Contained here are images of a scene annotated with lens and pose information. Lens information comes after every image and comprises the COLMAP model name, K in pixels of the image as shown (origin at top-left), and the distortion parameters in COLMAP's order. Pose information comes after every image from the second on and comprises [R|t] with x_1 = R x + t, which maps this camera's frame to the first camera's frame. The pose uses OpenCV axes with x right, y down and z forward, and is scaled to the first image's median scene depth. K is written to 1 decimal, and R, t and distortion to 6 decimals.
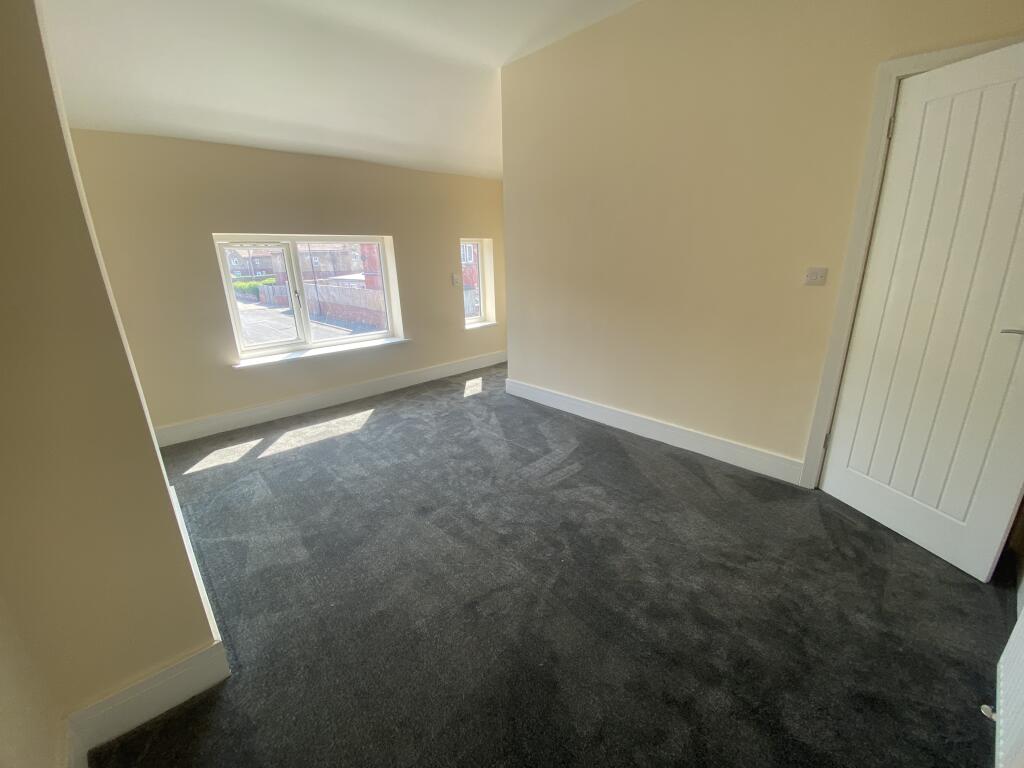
lens RADIAL K [[411.0, 0, 505.5], [0, 411.0, 387.7], [0, 0, 1]] dist [0.000732, -0.018636]
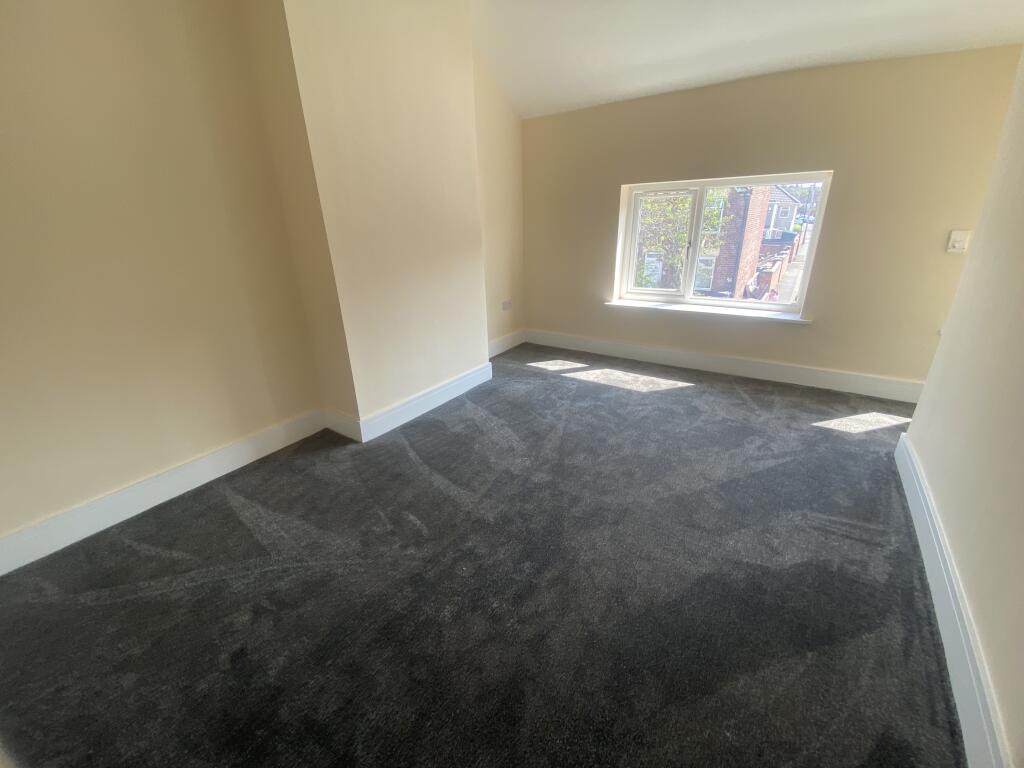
lens RADIAL K [[411.0, 0, 505.5], [0, 411.0, 387.7], [0, 0, 1]] dist [0.000732, -0.018636]
pose [[0.183489, 0.378776, -0.907116, 0.426254], [-0.262423, 0.908169, 0.326134, -0.129204], [0.947347, 0.178206, 0.266039, 0.413309]]
